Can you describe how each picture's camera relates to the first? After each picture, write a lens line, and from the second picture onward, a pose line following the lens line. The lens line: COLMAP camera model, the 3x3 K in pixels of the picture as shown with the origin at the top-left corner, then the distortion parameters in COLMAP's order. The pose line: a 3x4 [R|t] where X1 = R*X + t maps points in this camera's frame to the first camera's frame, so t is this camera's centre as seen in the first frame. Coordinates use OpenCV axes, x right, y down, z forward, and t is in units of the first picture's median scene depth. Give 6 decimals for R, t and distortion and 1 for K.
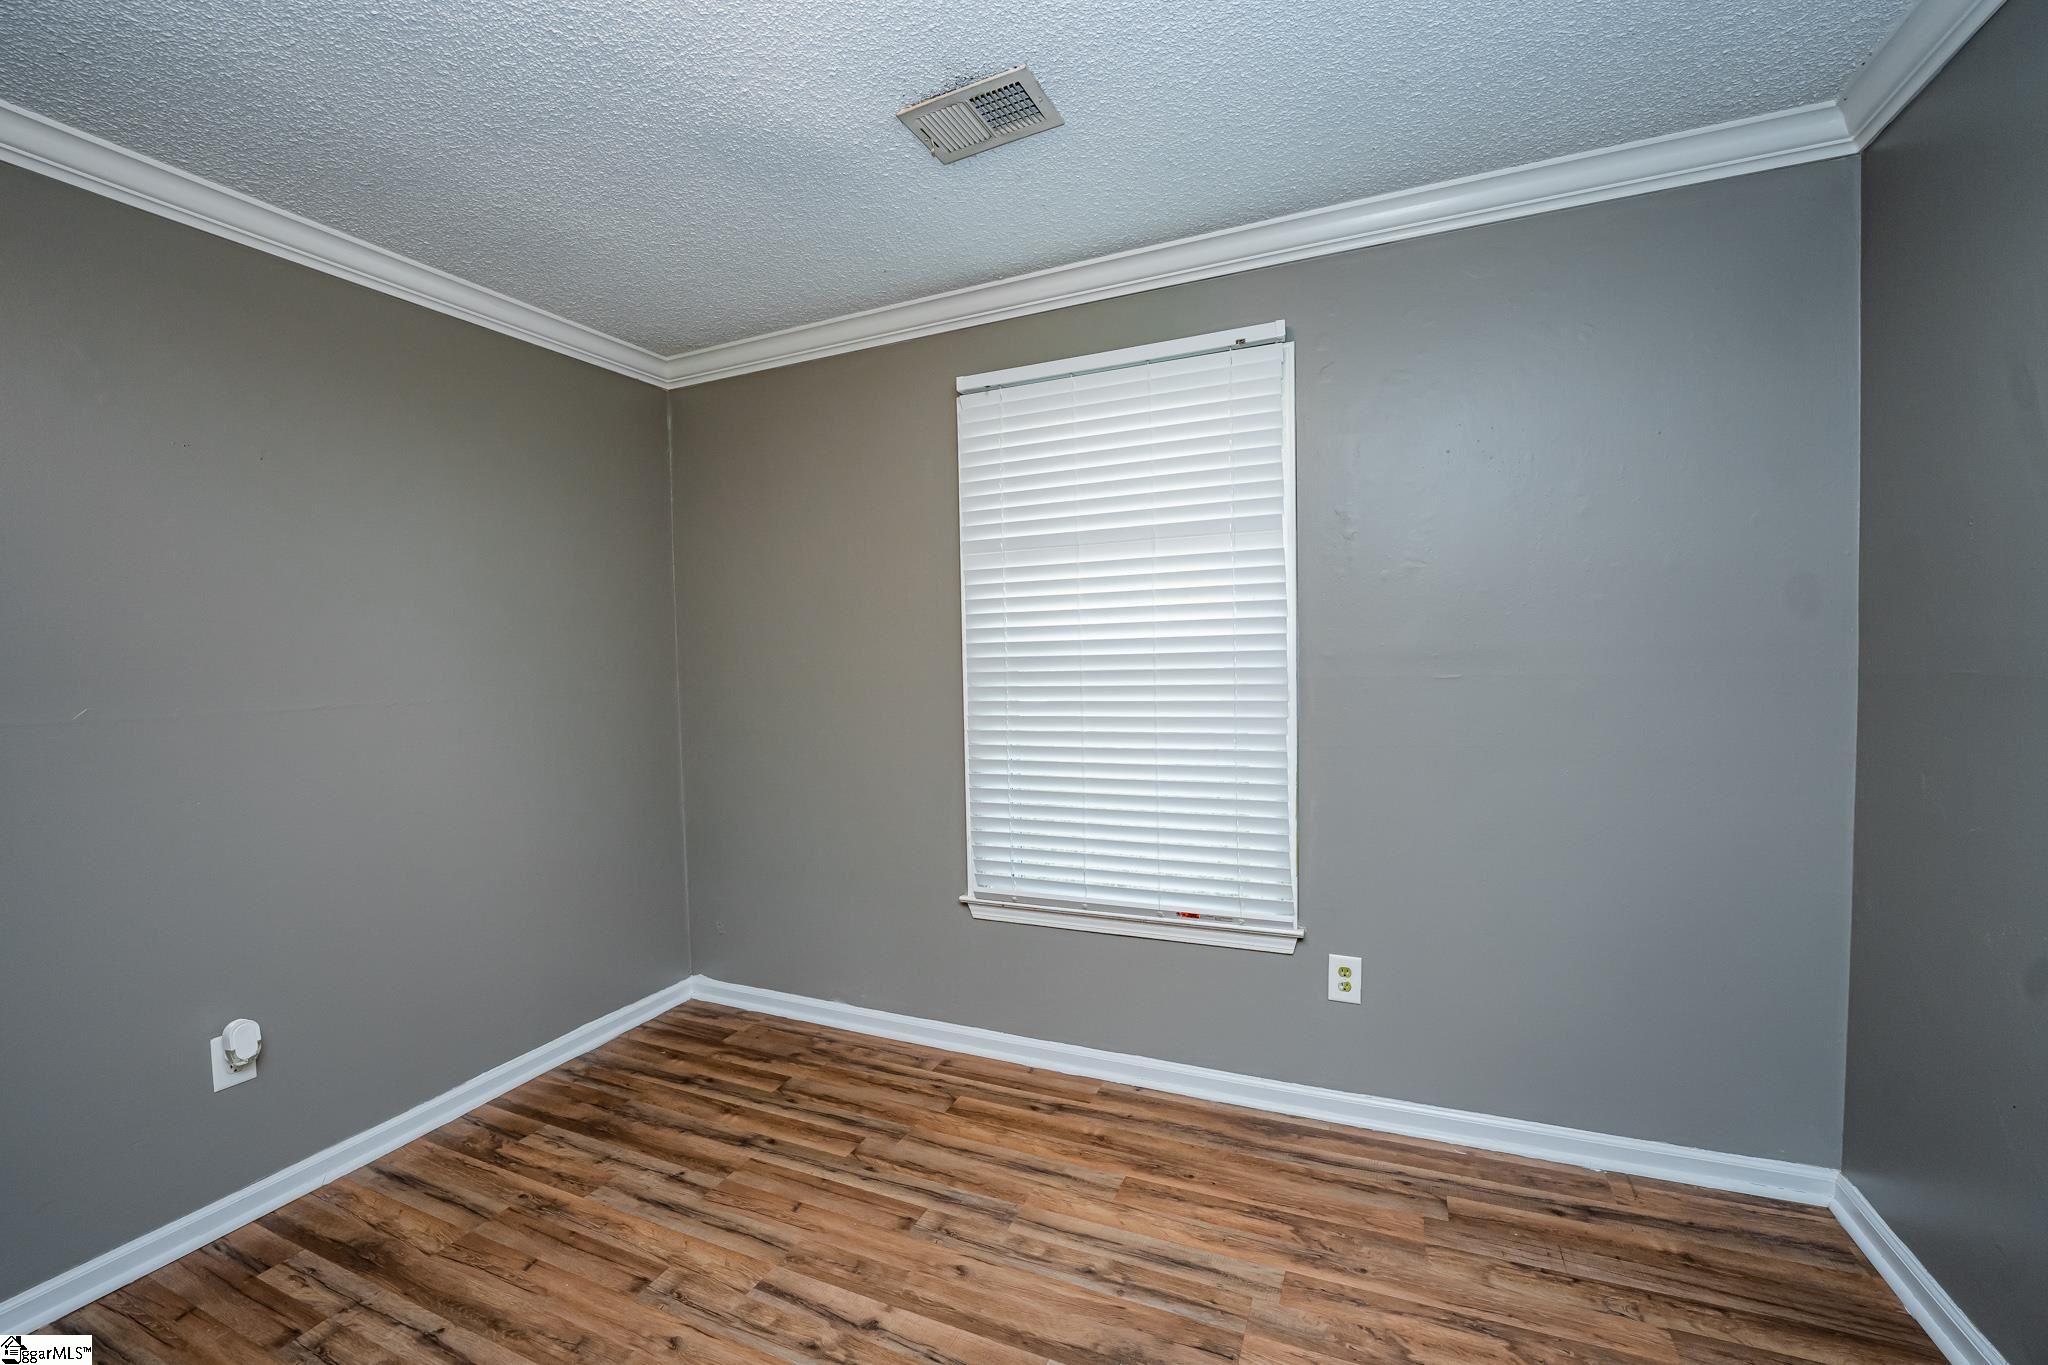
lens RADIAL K [[838.1, 0, 1024.0], [0, 838.1, 682.5], [0, 0, 1]] dist [-0.035854, 0.000061]
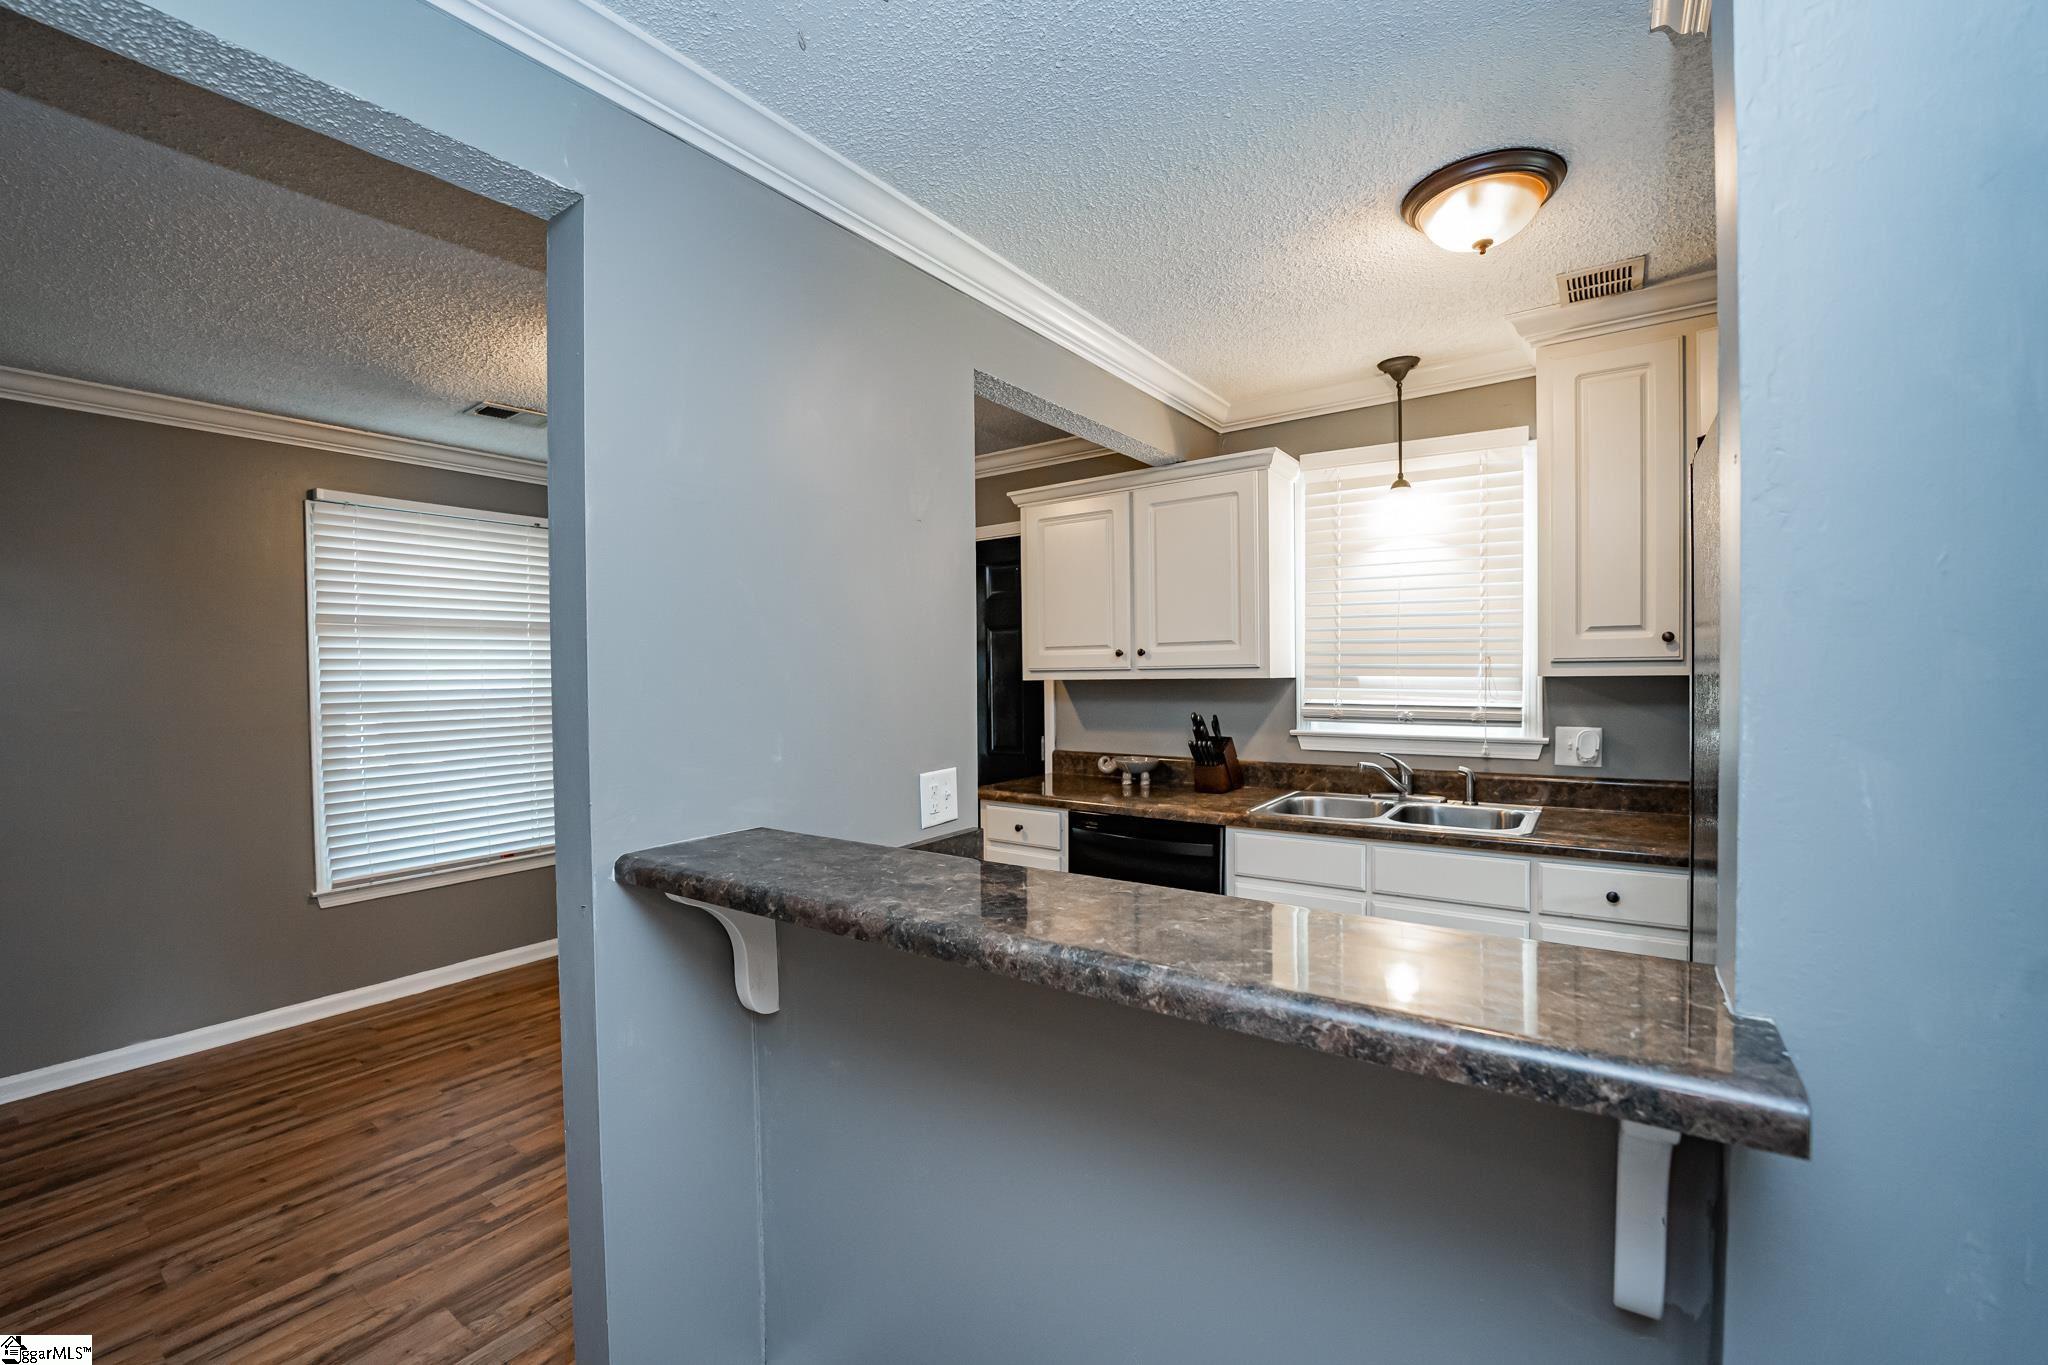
lens RADIAL K [[836.0, 0, 1024.0], [0, 836.0, 682.5], [0, 0, 1]] dist [0.000502, 0.000080]
pose [[0.201336, 0.004238, 0.979513, -1.309391], [0.038409, 0.999187, -0.012218, -0.005660], [-0.978769, 0.040082, 0.201010, -0.374525]]
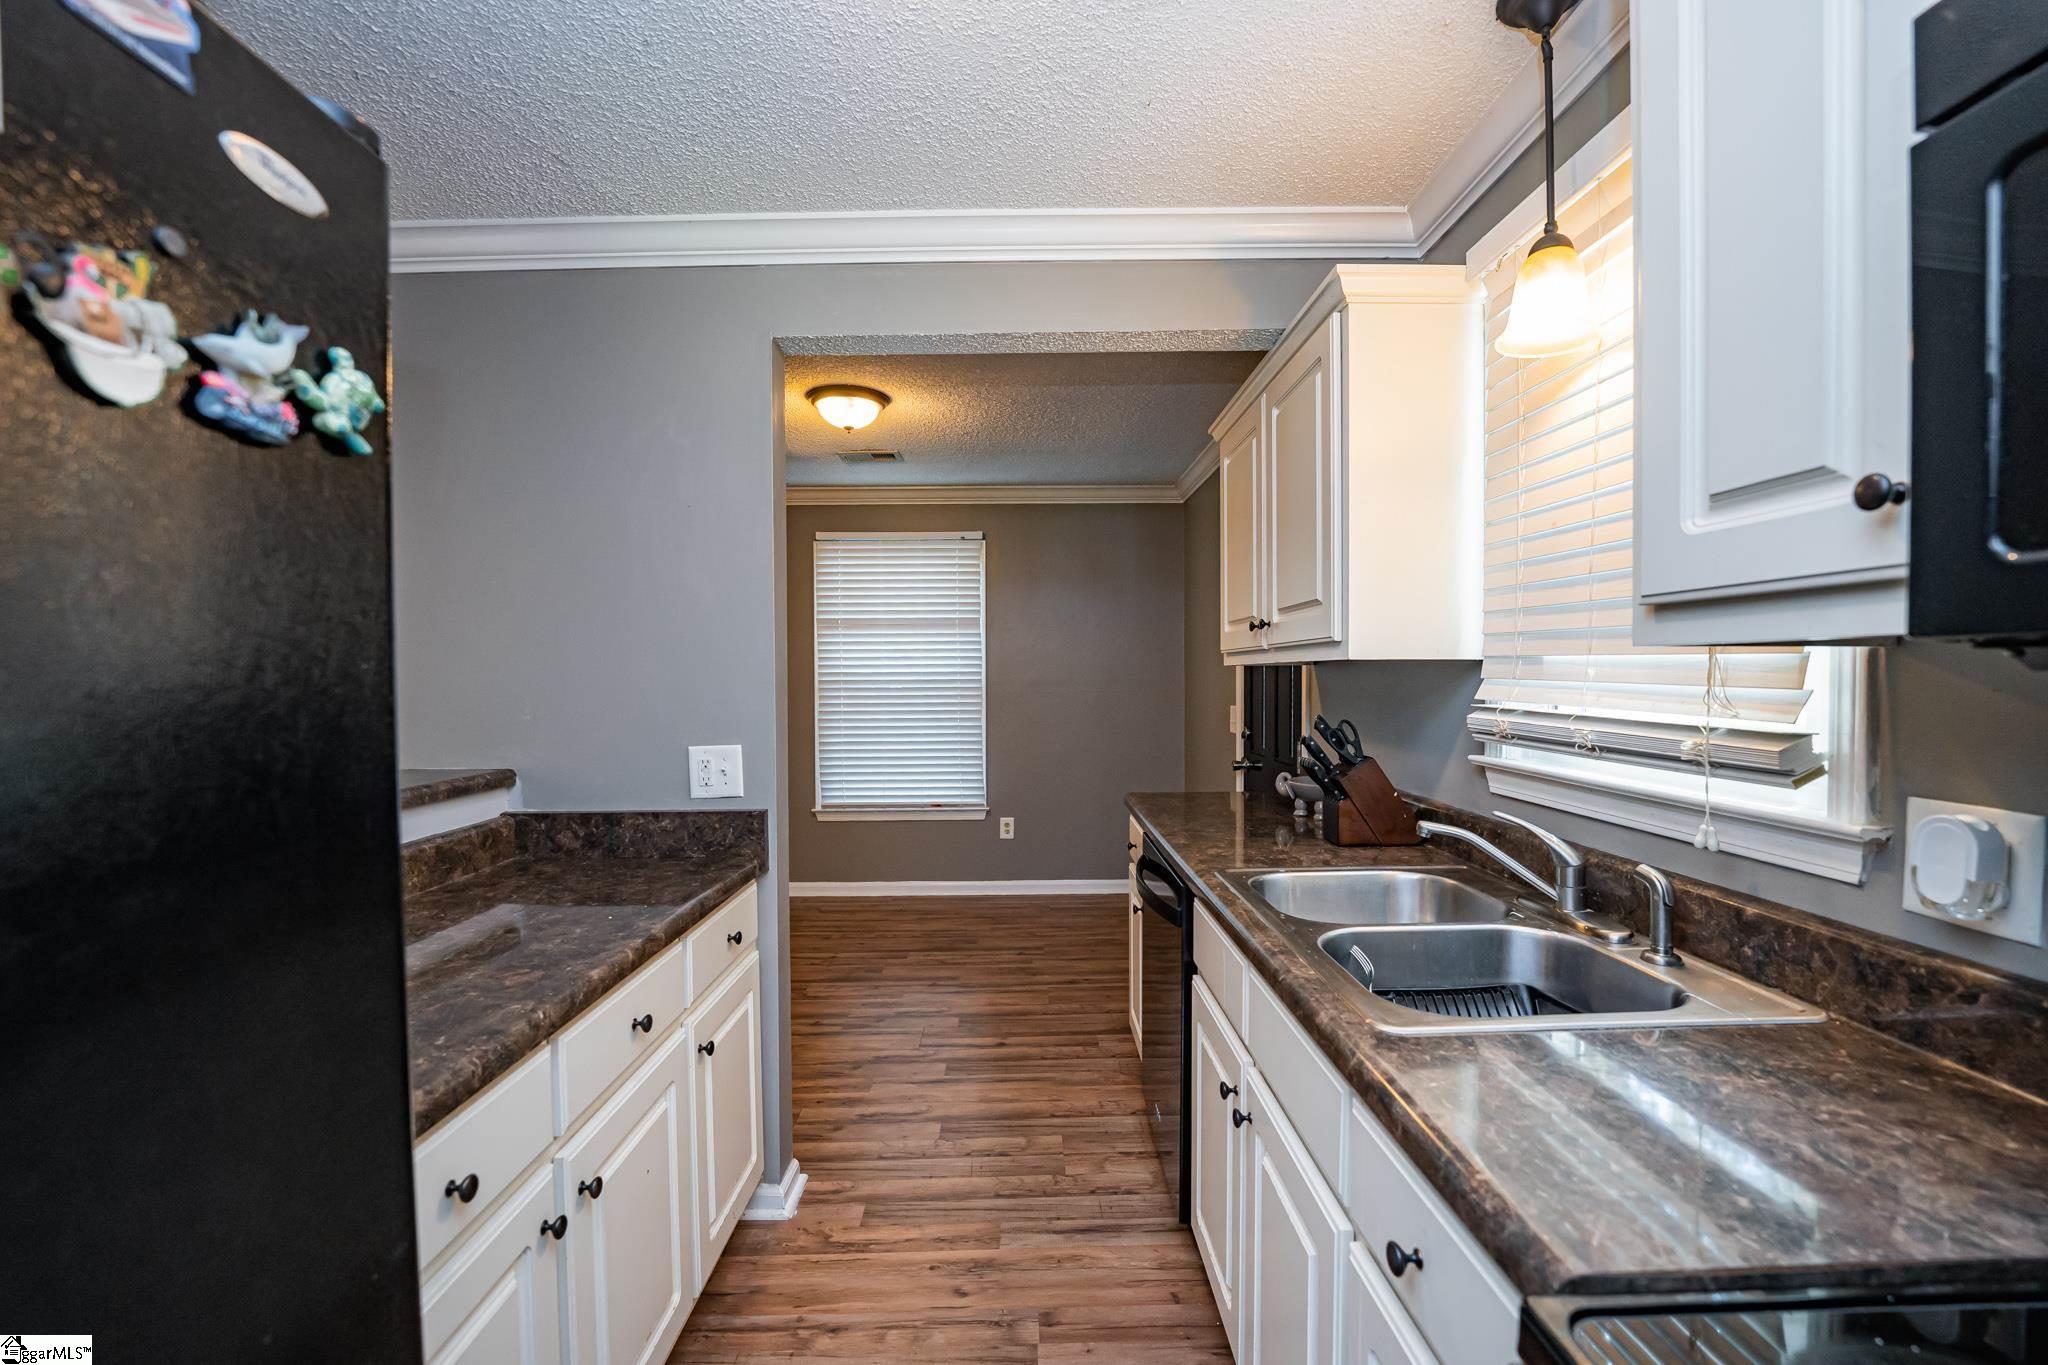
lens RADIAL K [[866.8, 0, 1024.0], [0, 866.8, 682.5], [0, 0, 1]] dist [-0.001207, -0.000121]
pose [[0.916125, 0.007524, 0.400822, -0.498263], [0.002556, 0.999694, -0.024606, 0.027525], [-0.400884, 0.023566, 0.915826, -1.136840]]
